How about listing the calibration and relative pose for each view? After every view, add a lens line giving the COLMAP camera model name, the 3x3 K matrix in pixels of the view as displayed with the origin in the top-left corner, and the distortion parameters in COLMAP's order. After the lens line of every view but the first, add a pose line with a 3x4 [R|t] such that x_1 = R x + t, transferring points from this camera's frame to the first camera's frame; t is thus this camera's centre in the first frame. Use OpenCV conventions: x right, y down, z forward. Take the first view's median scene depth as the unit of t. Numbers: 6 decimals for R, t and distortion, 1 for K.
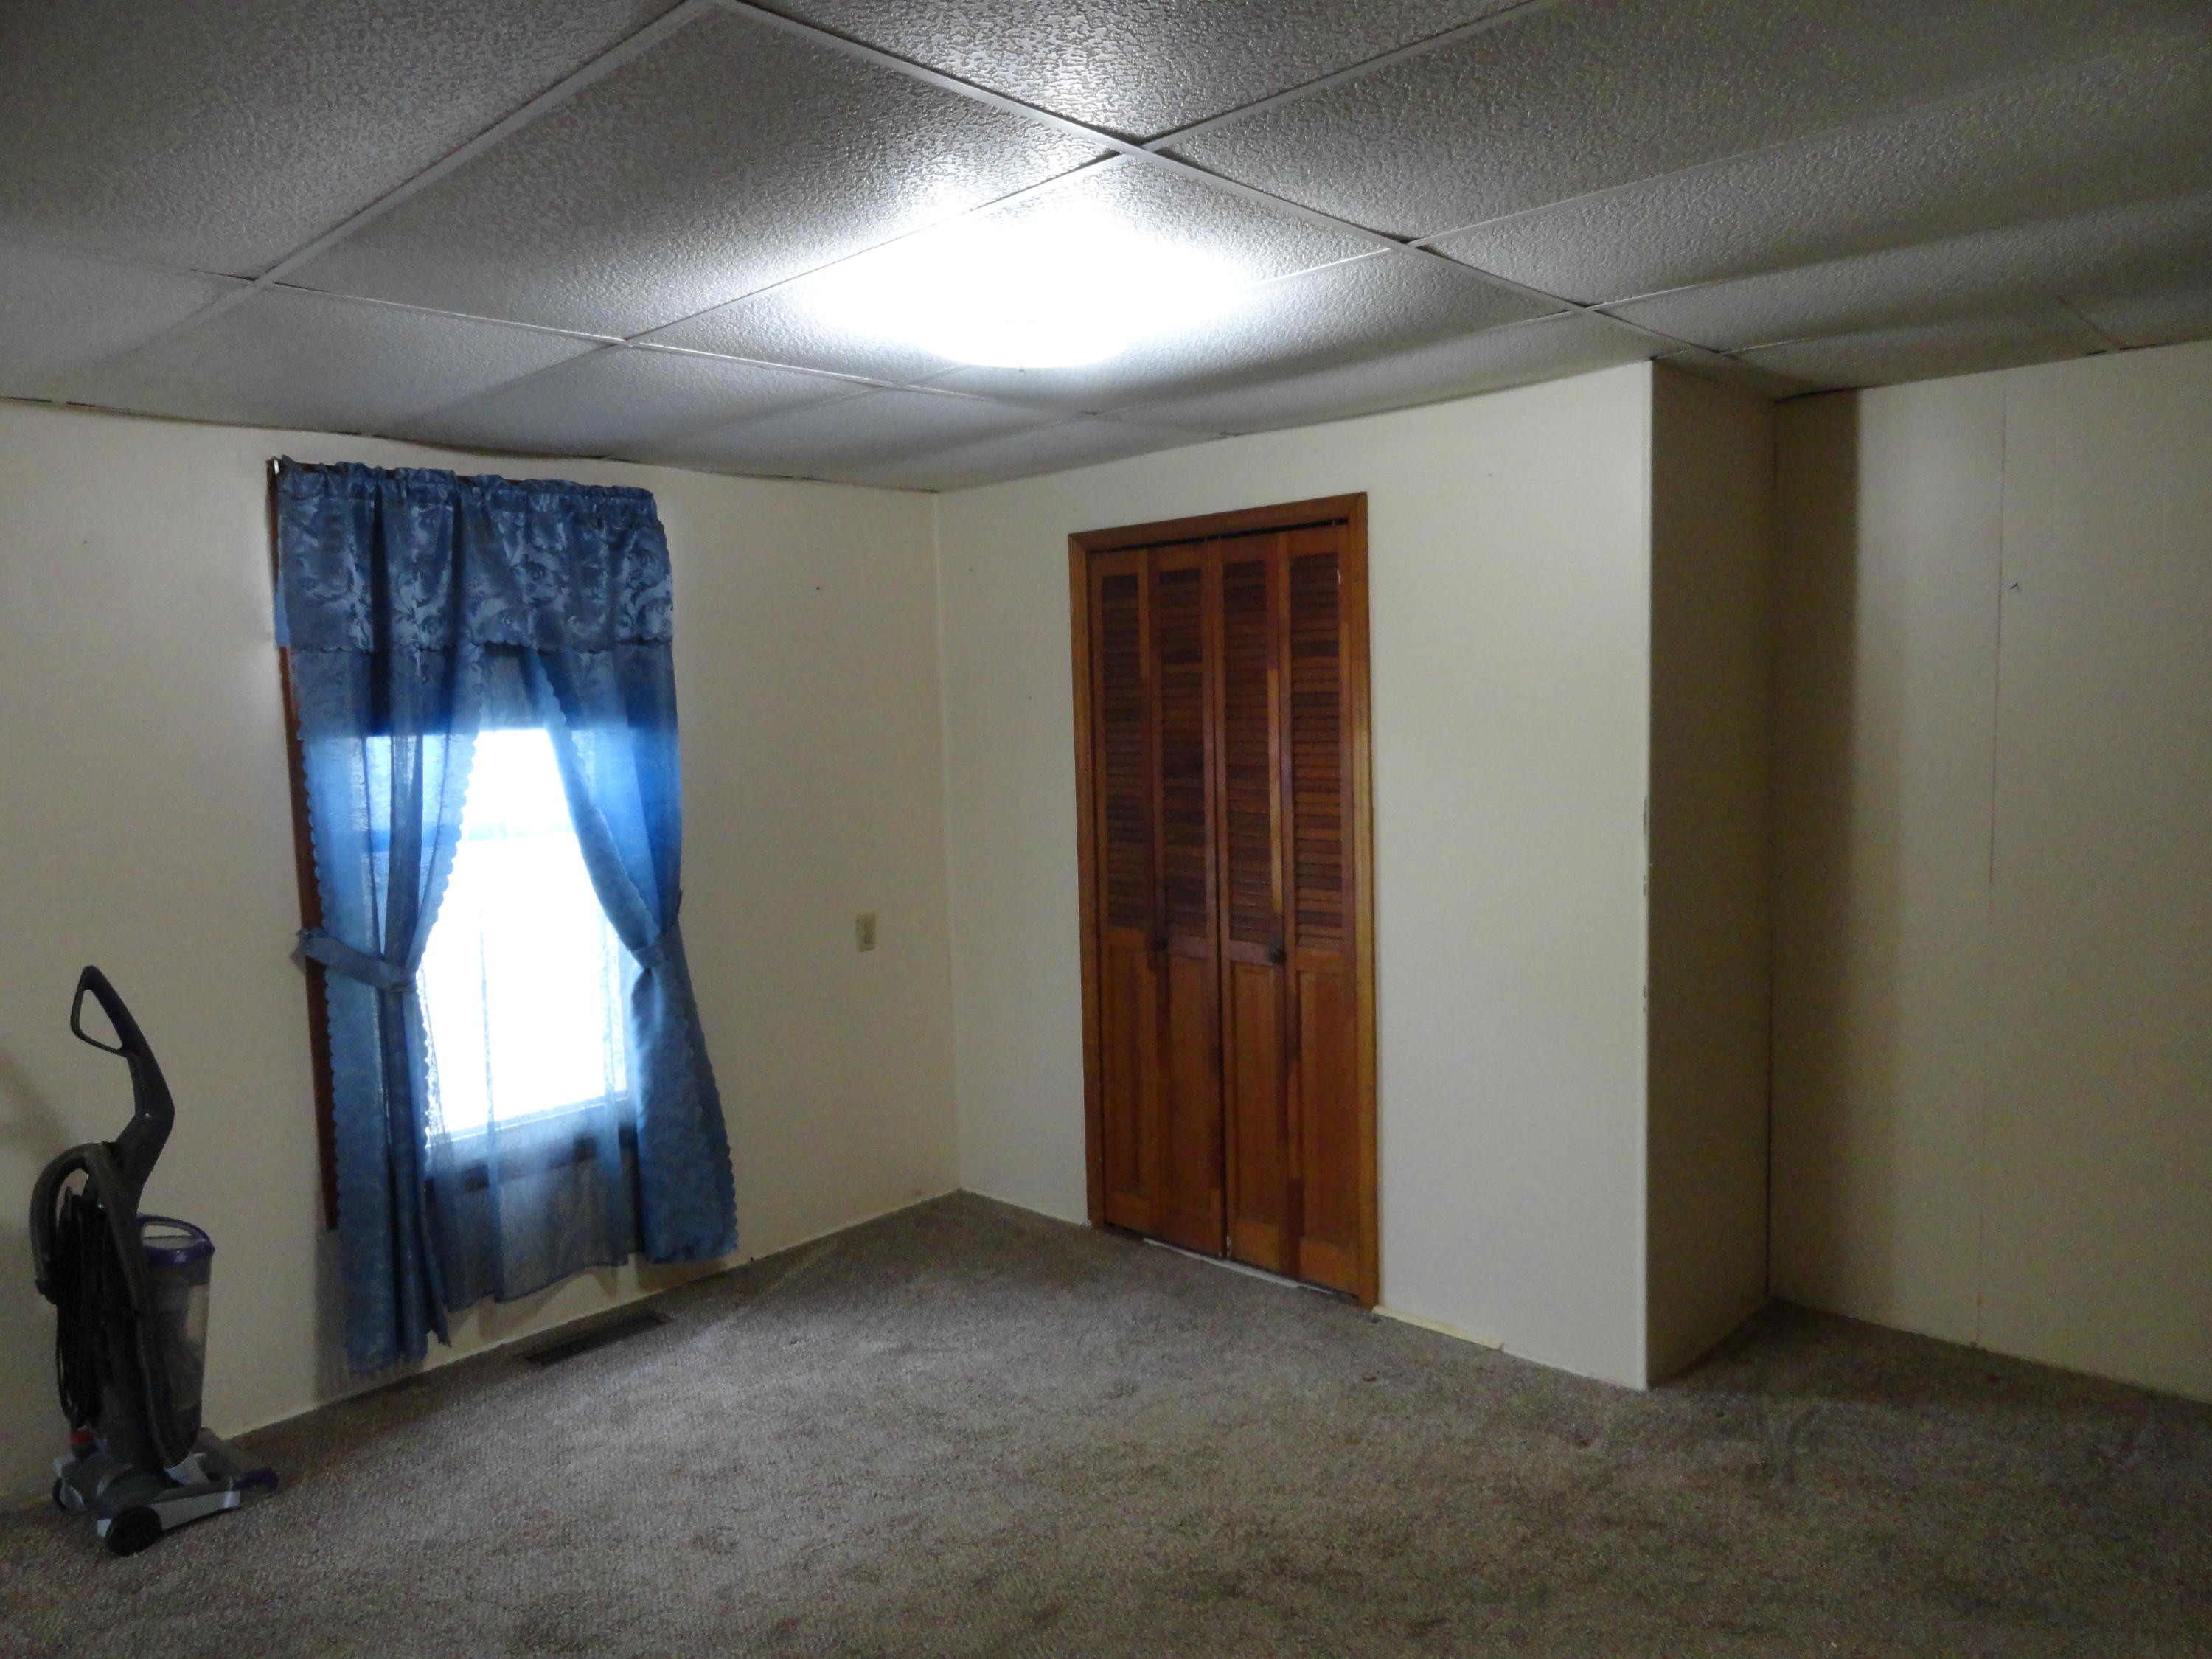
lens RADIAL K [[1496.3, 0, 1104.1], [0, 1496.3, 831.3], [0, 0, 1]] dist [0.001427, -0.002029]
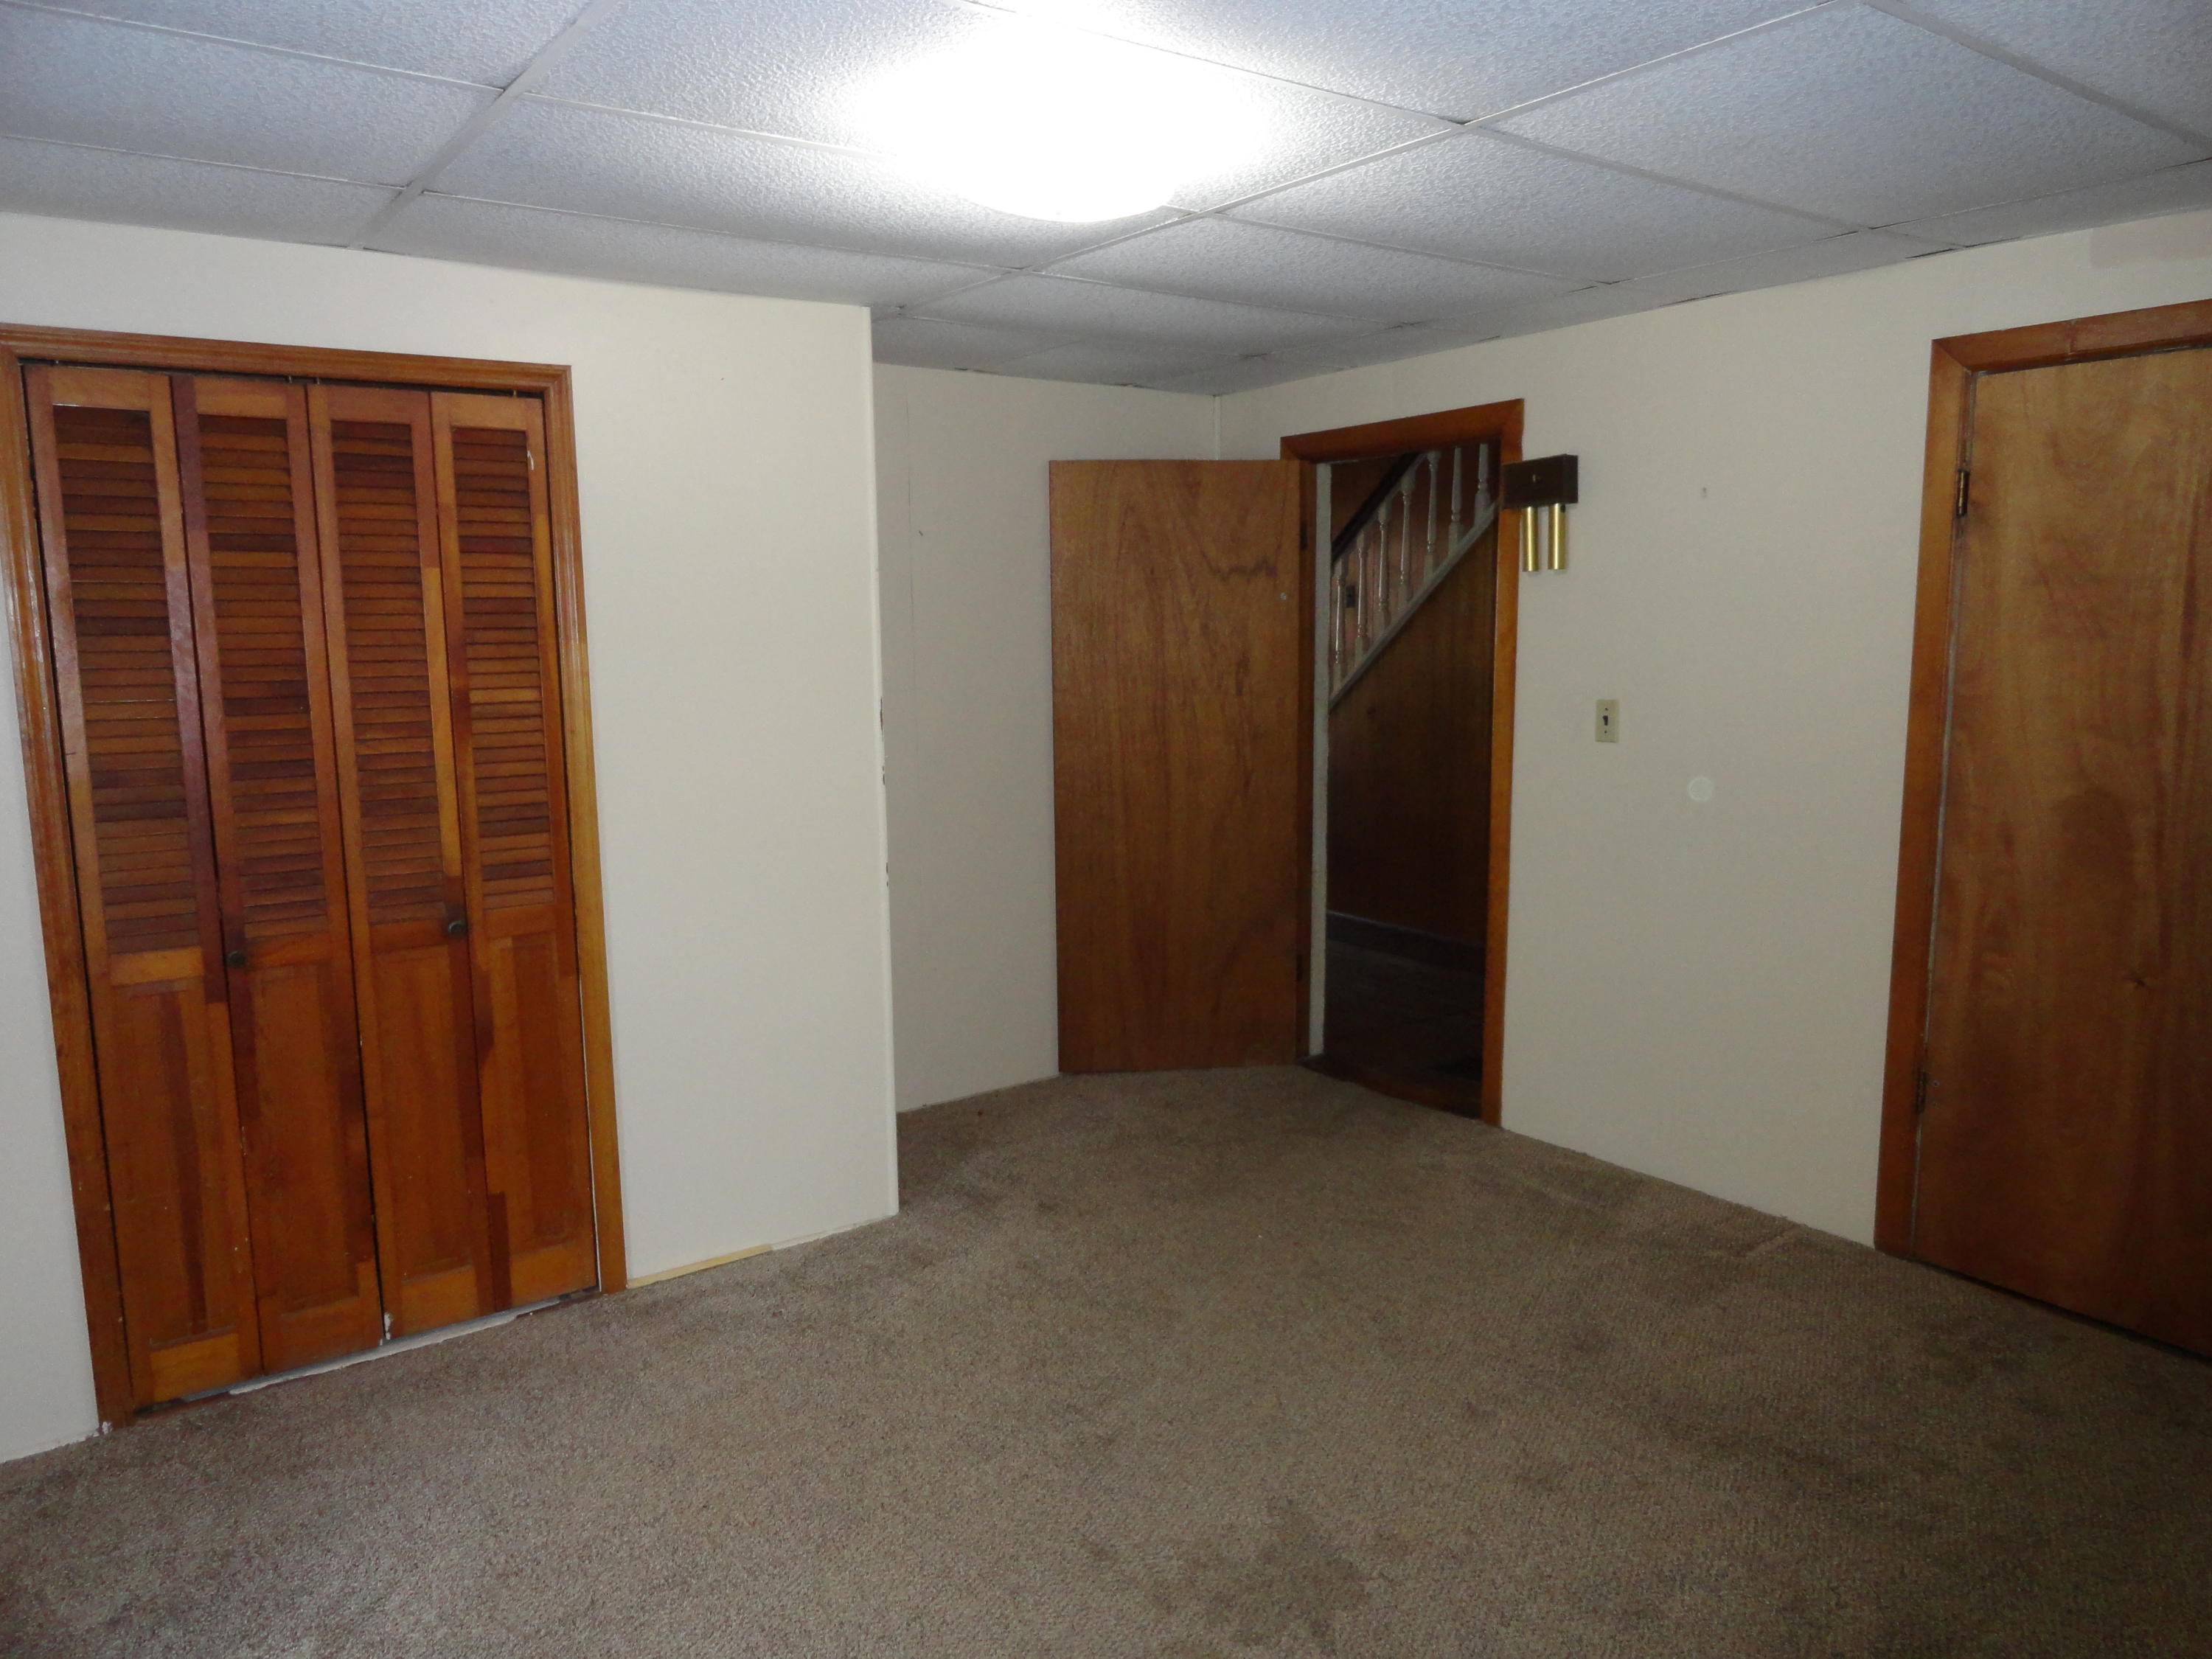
lens RADIAL K [[1496.3, 0, 1101.9], [0, 1496.3, 824.4], [0, 0, 1]] dist [0.001427, -0.002029]
pose [[0.206421, -0.114898, 0.971694, -0.581310], [0.092692, 0.990912, 0.097479, -0.017813], [-0.974063, 0.069946, 0.215195, 0.485800]]
